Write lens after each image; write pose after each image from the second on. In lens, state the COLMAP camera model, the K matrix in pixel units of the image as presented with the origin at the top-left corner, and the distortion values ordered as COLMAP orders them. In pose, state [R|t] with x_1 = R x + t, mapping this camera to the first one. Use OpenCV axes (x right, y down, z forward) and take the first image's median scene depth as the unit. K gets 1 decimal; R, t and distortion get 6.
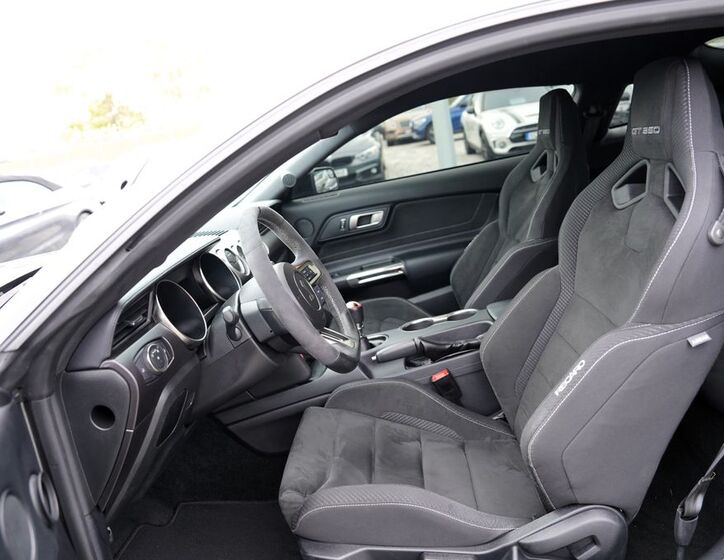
lens RADIAL K [[552.1, 0, 362.0], [0, 552.1, 280.0], [0, 0, 1]] dist [-0.105256, 0.041098]
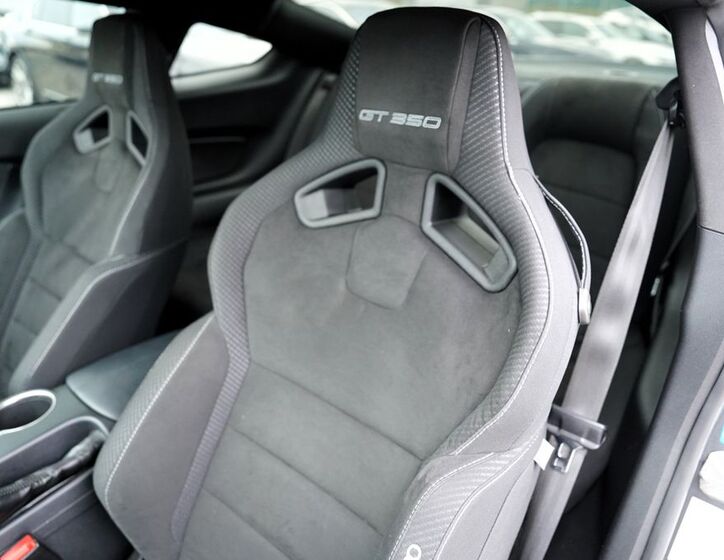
lens RADIAL K [[552.1, 0, 362.0], [0, 552.1, 280.0], [0, 0, 1]] dist [-0.105256, 0.041098]
pose [[0.599627, -0.138940, 0.788126, -0.019851], [0.056461, 0.989704, 0.131520, -0.142670], [-0.798285, -0.034365, 0.601298, 0.511707]]
